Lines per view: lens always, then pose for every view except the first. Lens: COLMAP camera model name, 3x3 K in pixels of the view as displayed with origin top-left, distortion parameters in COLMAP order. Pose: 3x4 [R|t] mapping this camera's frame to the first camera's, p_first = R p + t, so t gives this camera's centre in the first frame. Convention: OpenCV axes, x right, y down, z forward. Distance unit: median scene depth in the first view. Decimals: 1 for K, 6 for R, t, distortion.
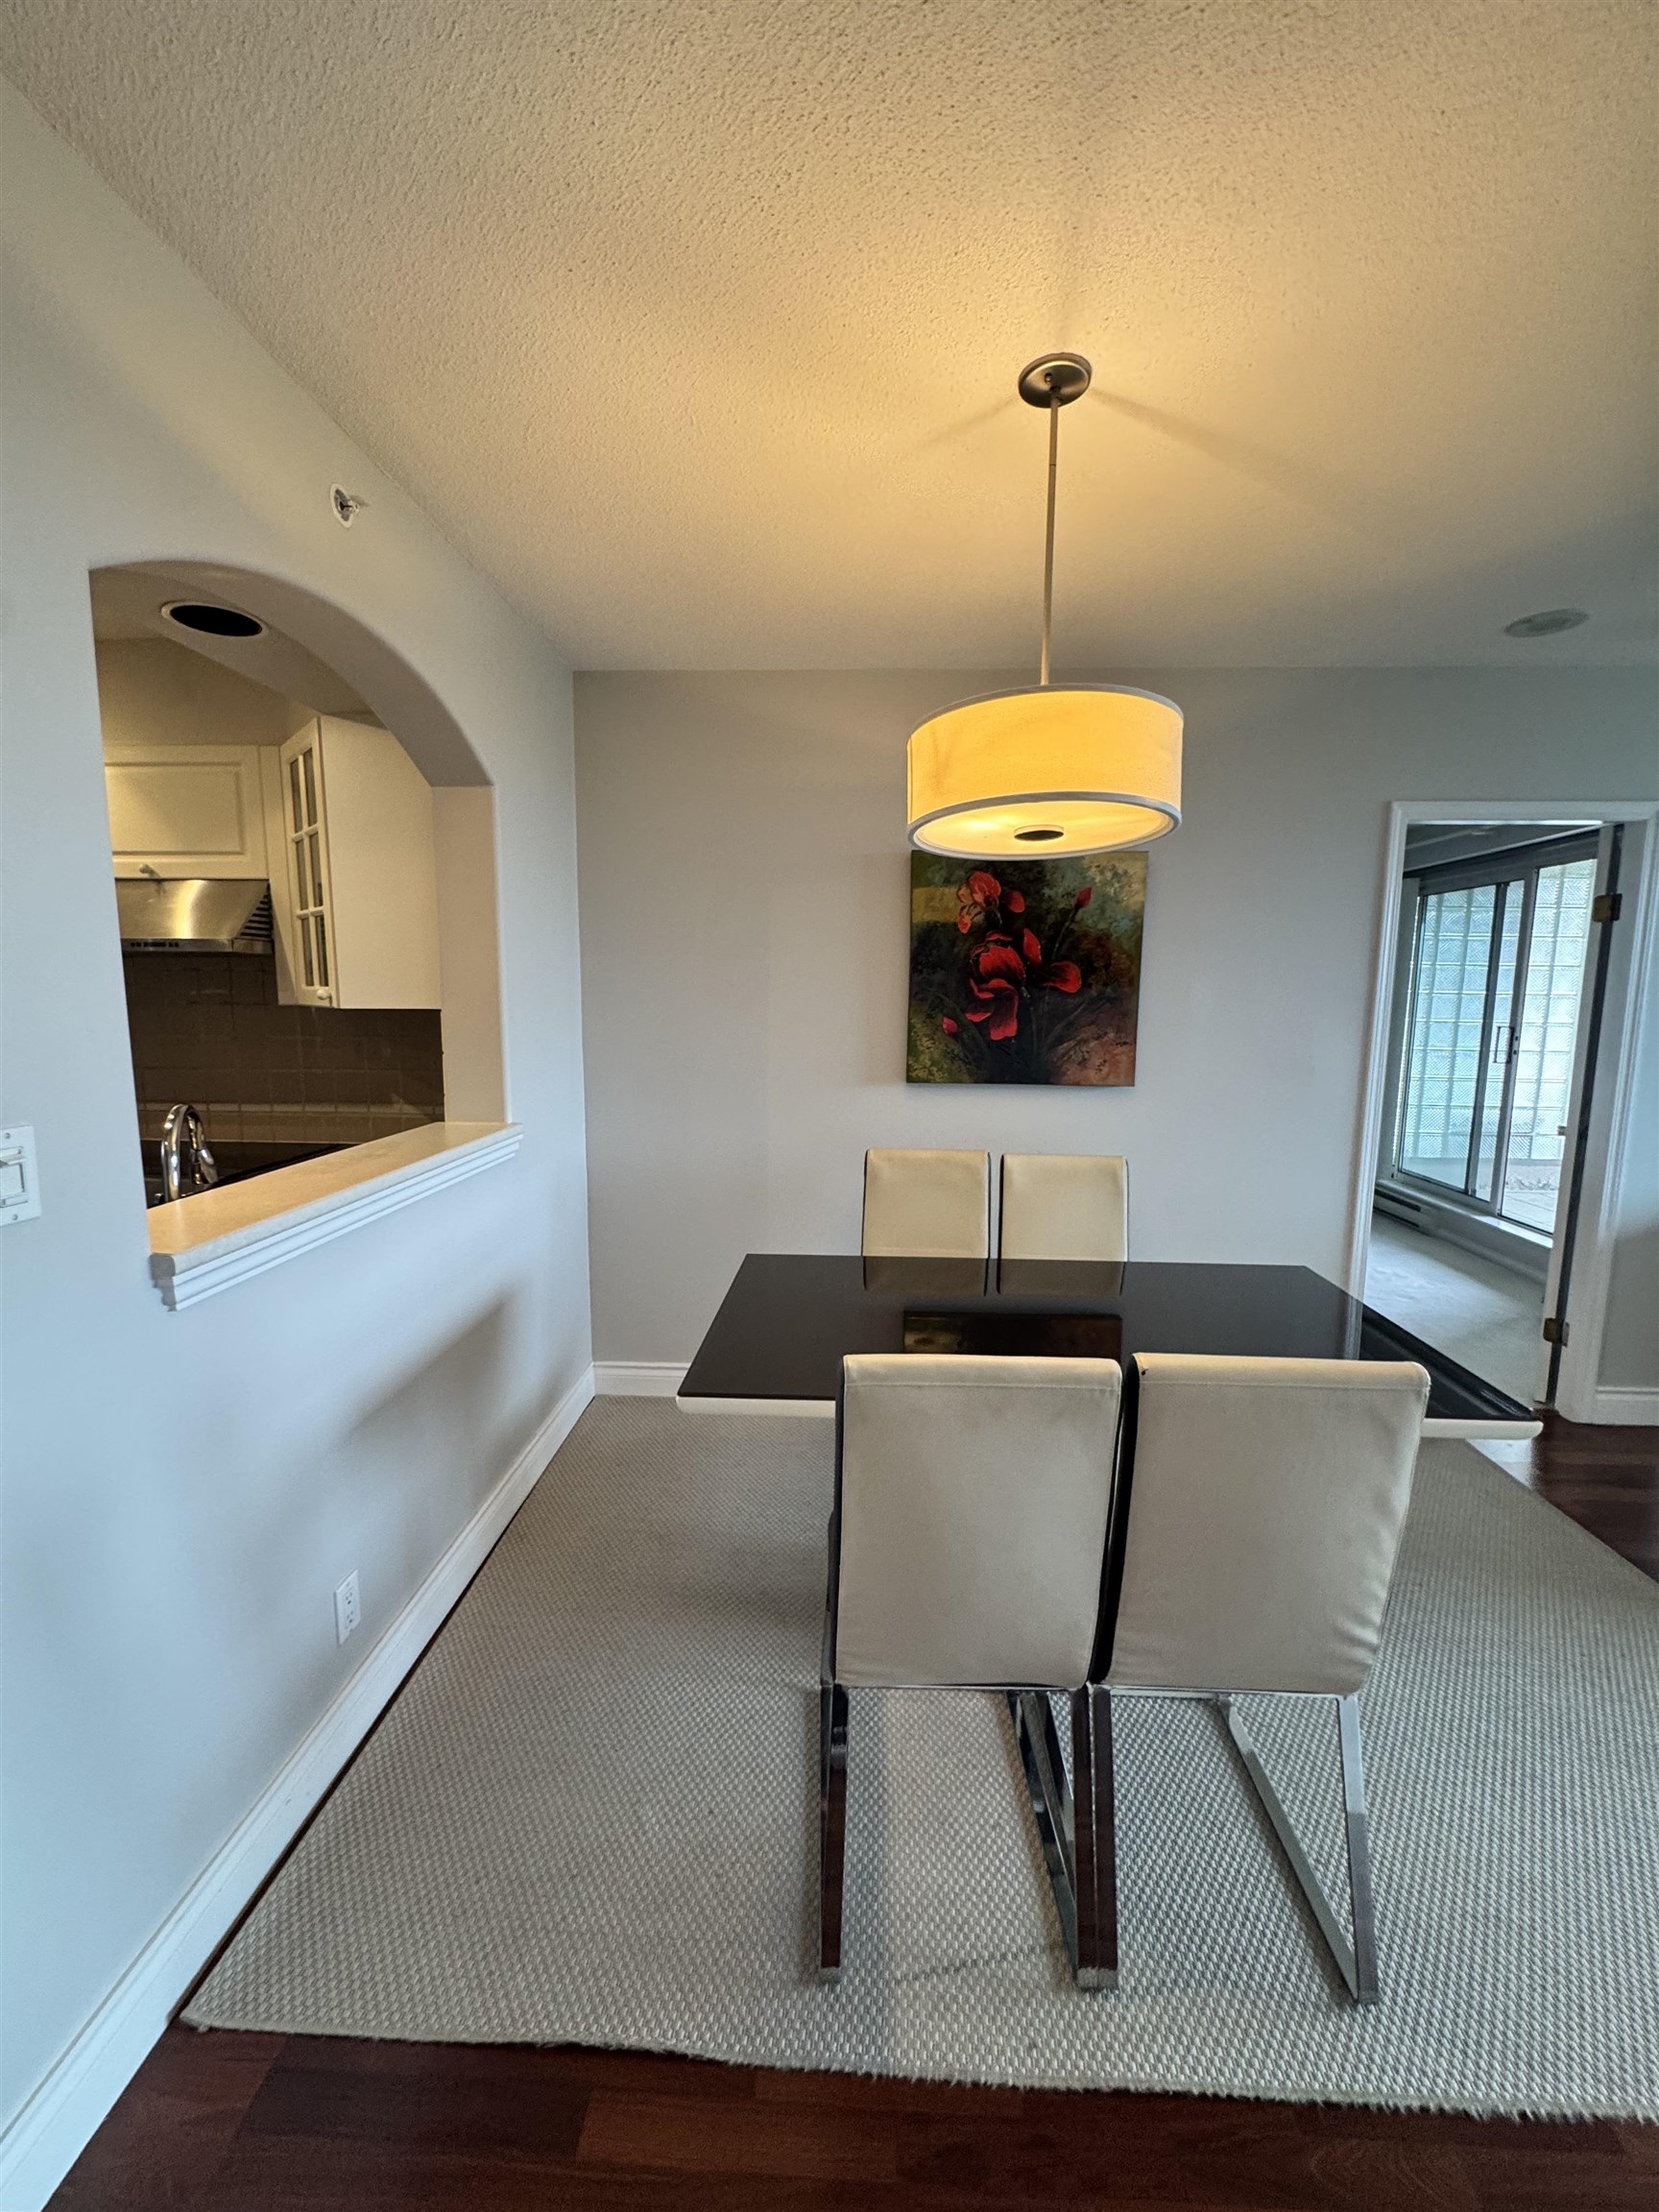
lens RADIAL K [[883.5, 0, 829.5], [0, 883.5, 1106.0], [0, 0, 1]] dist [-0.002051, -0.000380]
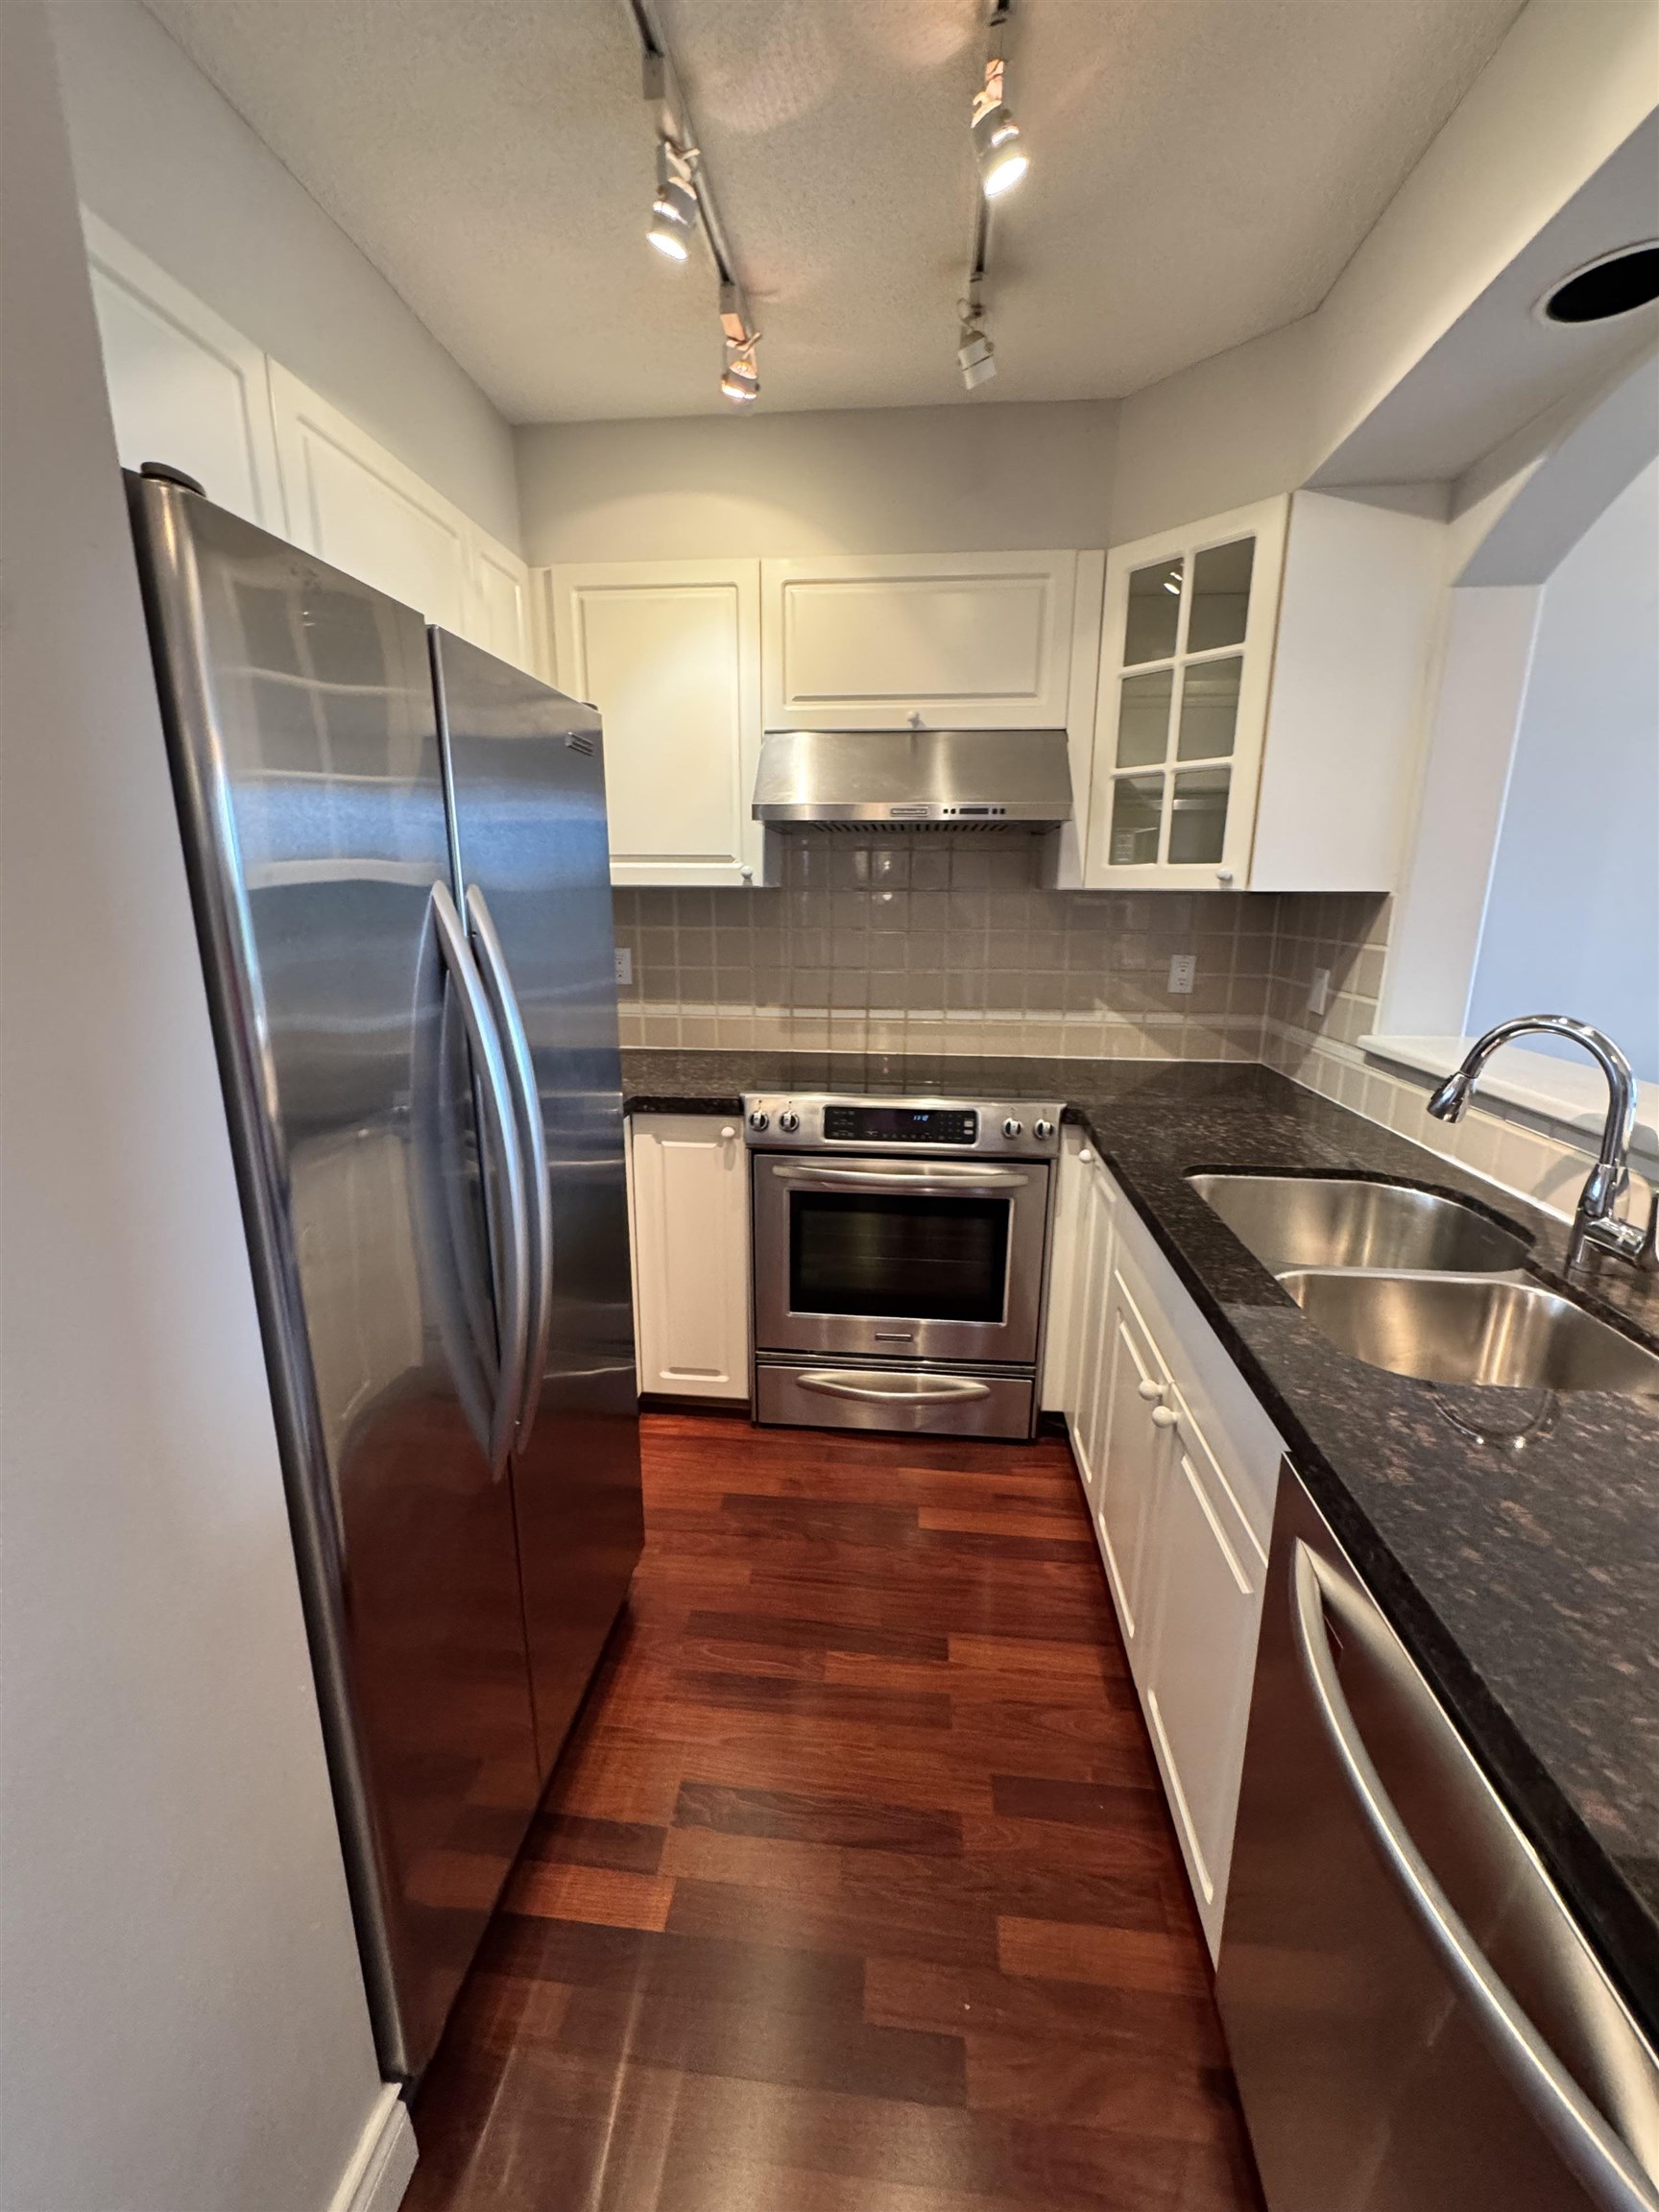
lens RADIAL K [[883.5, 0, 829.5], [0, 883.5, 1106.0], [0, 0, 1]] dist [-0.002051, -0.000380]
pose [[0.998683, 0.009269, -0.050465, -0.758549], [-0.003739, 0.994079, 0.108597, -0.002697], [0.051173, -0.108265, 0.992804, 0.145675]]
